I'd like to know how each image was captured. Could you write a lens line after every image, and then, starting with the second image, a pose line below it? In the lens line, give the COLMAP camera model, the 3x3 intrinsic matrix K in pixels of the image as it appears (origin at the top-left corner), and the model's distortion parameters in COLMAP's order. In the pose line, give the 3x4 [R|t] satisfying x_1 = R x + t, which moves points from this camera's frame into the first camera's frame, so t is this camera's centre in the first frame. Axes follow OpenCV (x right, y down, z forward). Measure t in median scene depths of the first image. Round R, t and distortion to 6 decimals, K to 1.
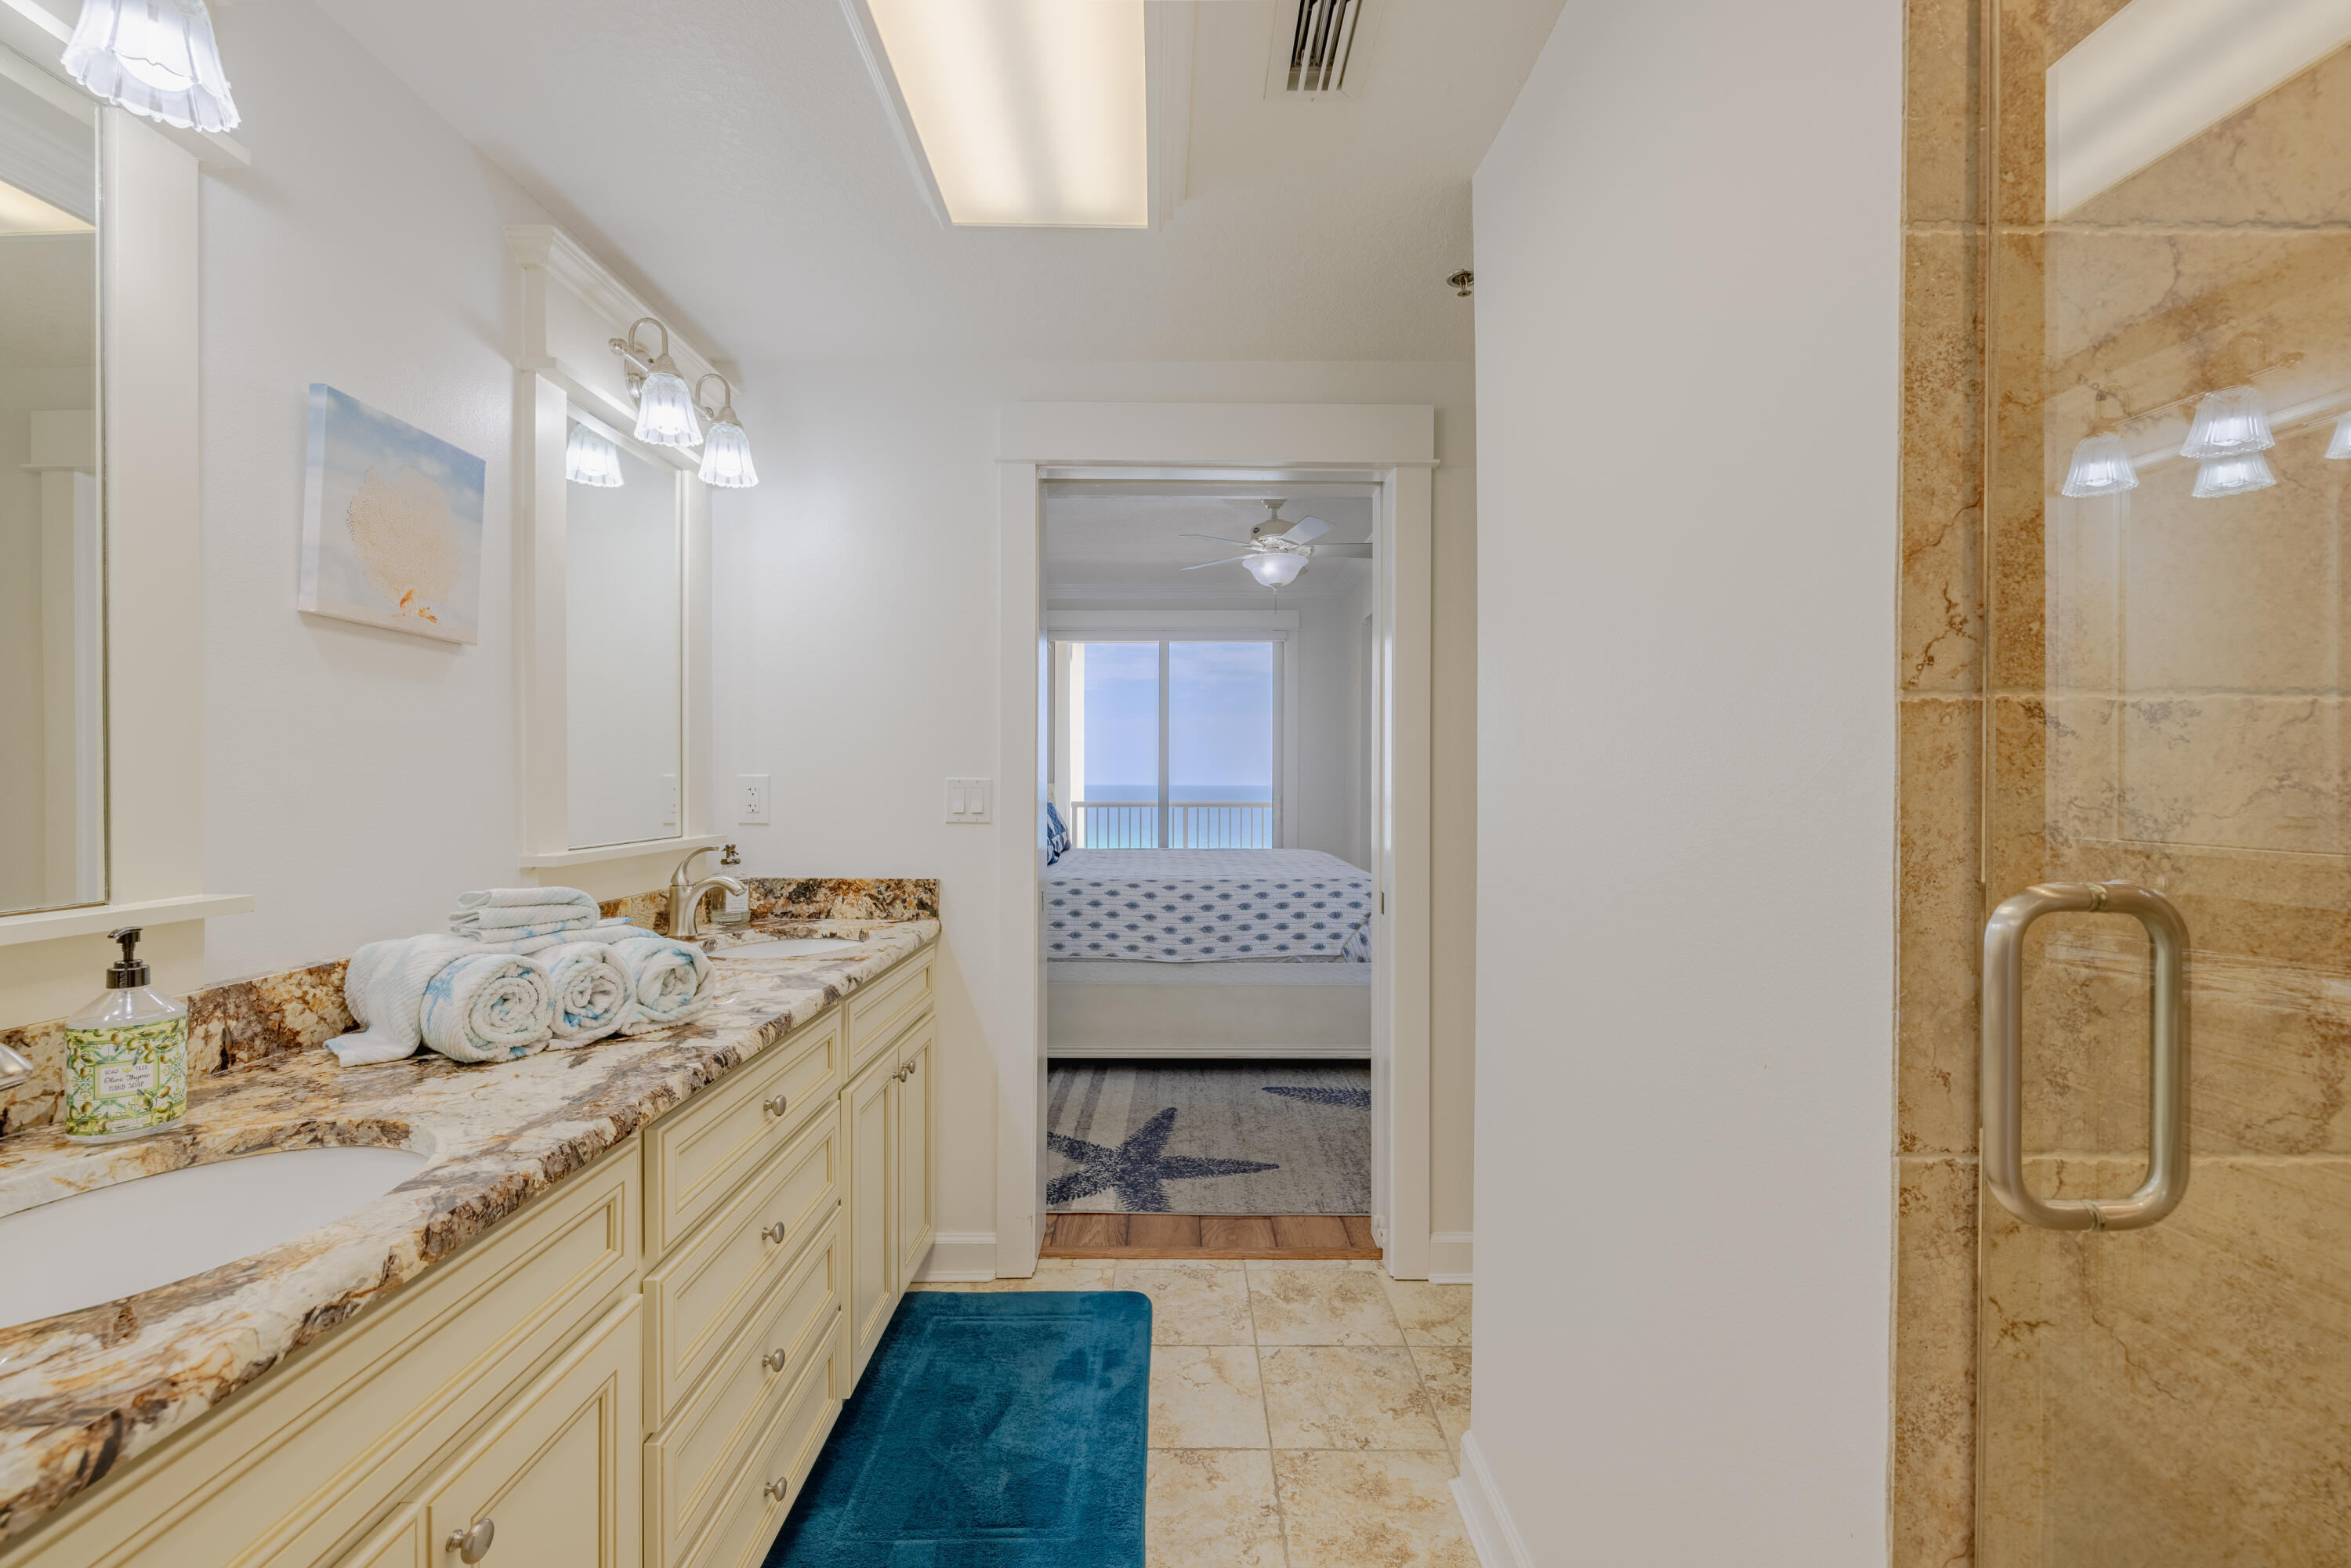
lens RADIAL K [[974.7, 0, 1171.3], [0, 974.7, 782.3], [0, 0, 1]] dist [-0.000333, 0.000194]
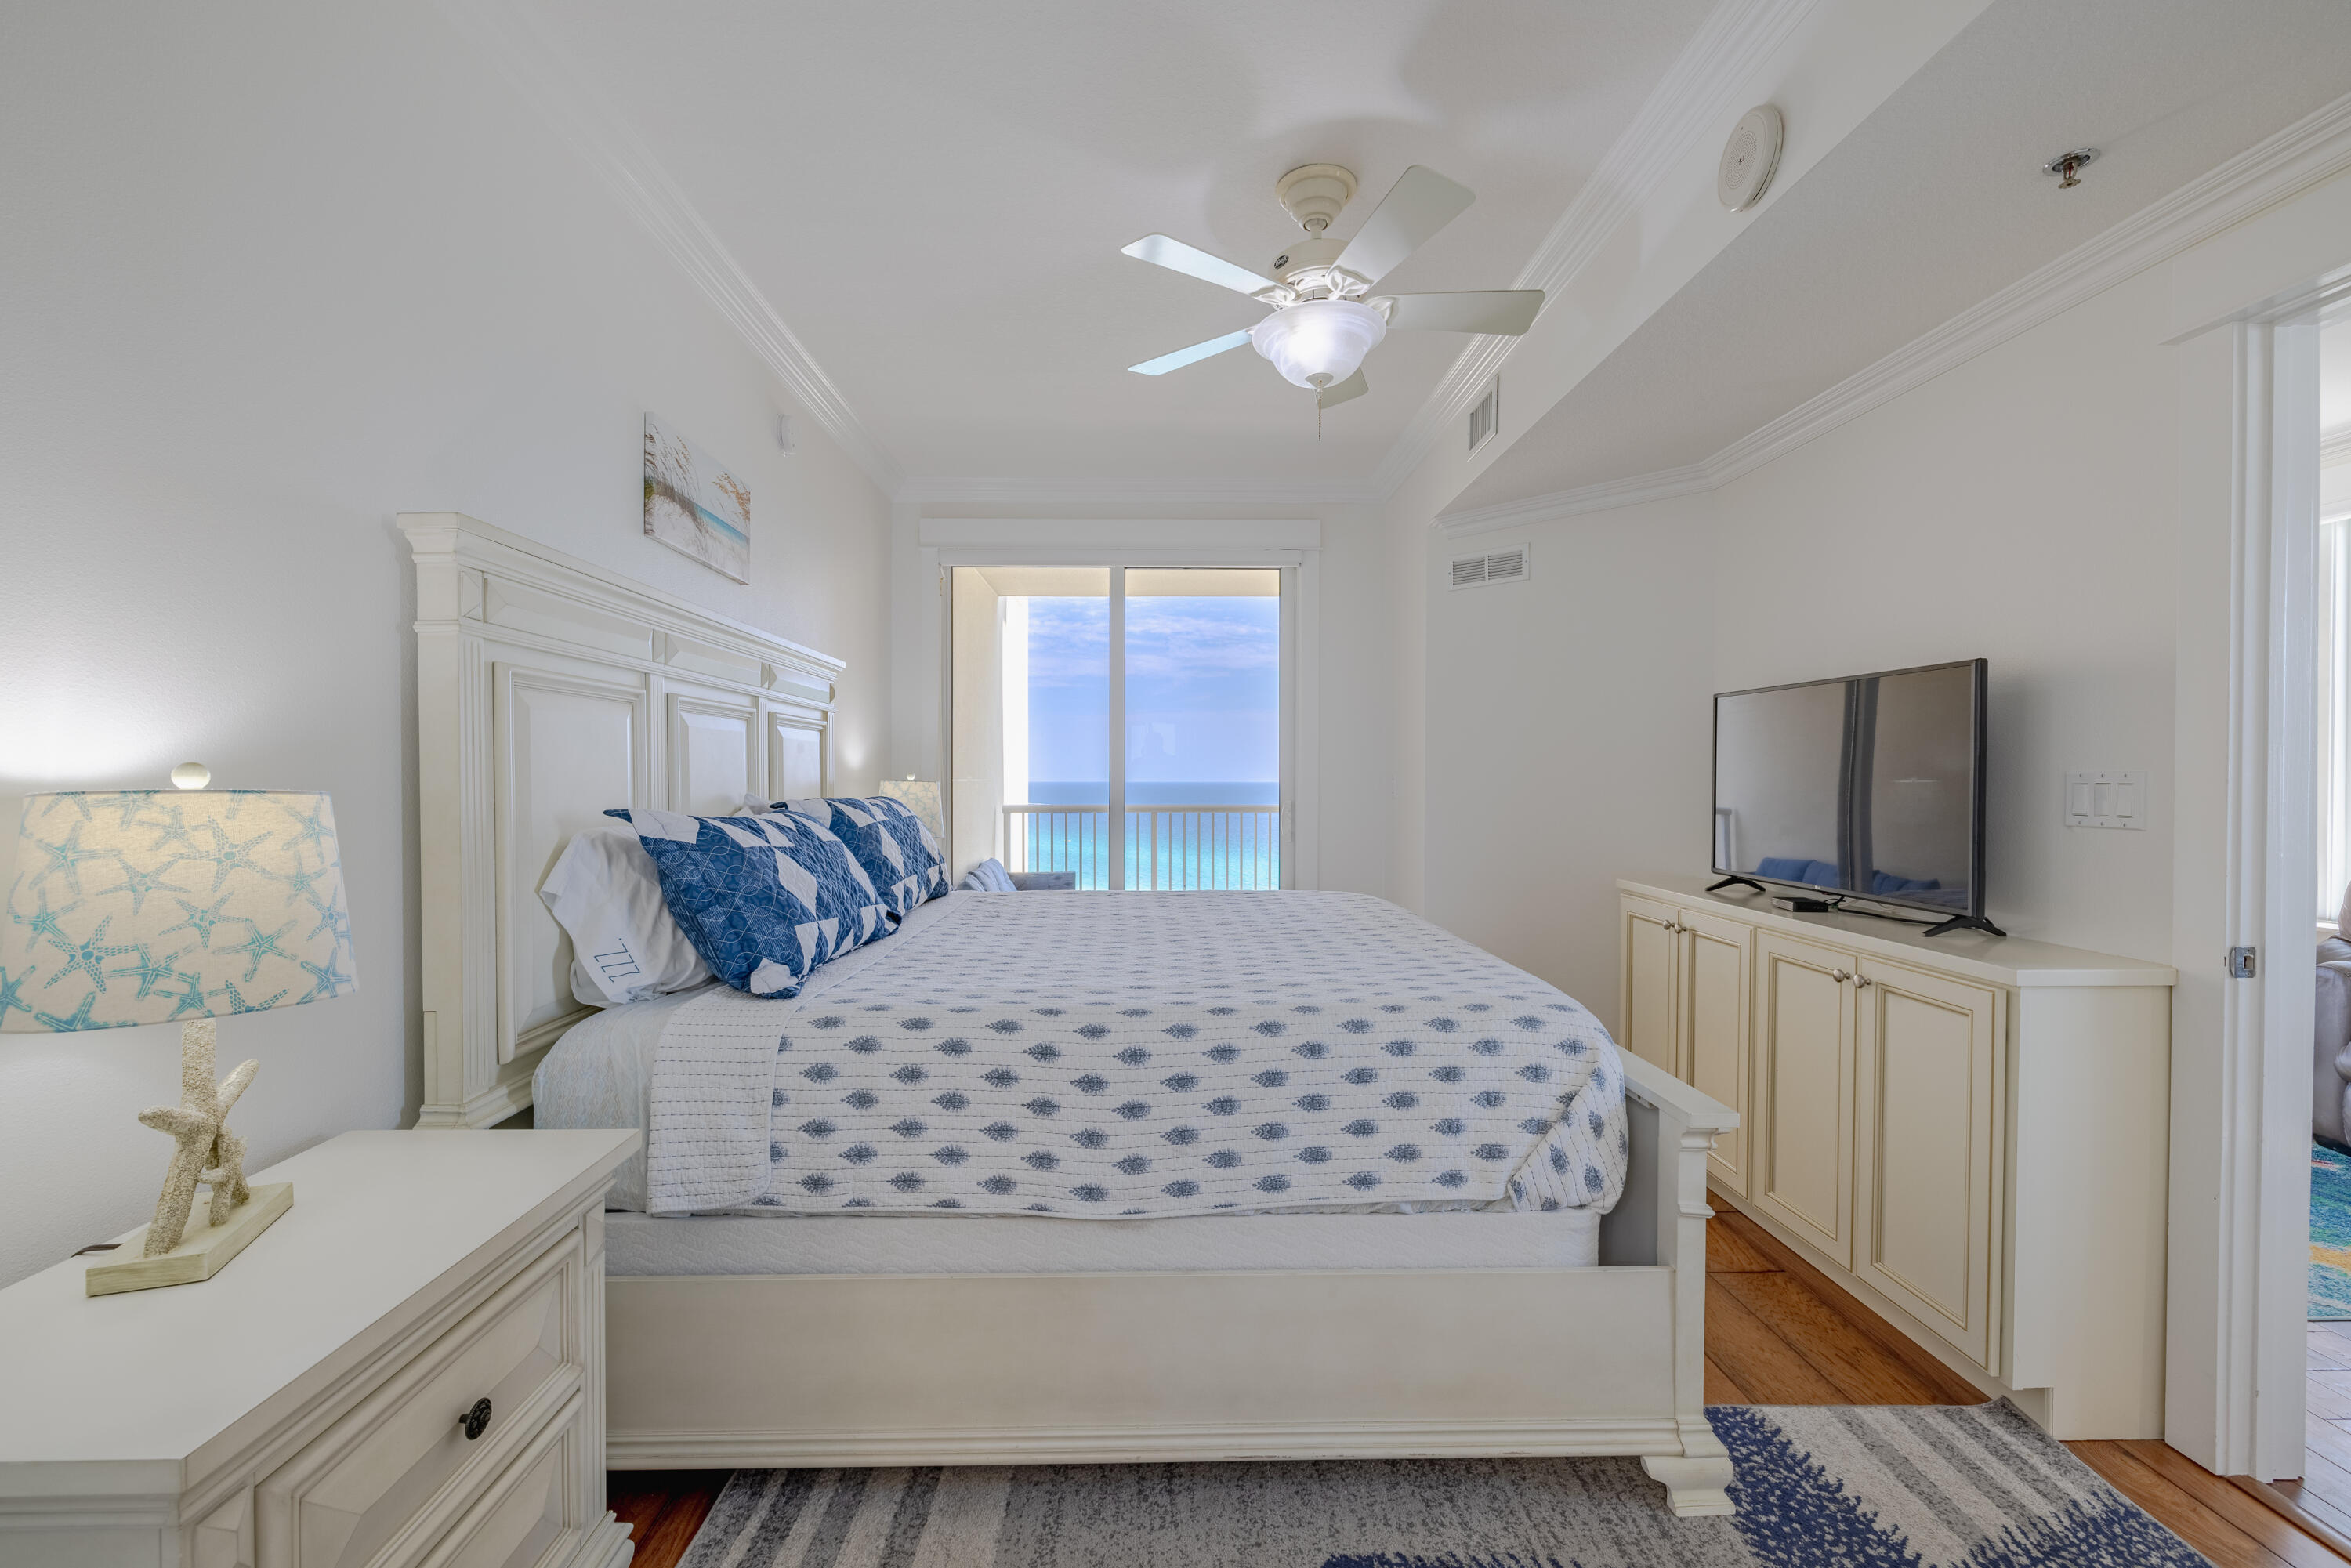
lens RADIAL K [[974.7, 0, 1172.5], [0, 974.7, 789.1], [0, 0, 1]] dist [-0.000333, 0.000194]
pose [[0.999659, -0.002137, 0.026032, 0.022711], [0.001884, 0.999951, 0.009768, -0.000415], [-0.026051, -0.009716, 0.999613, 0.586325]]
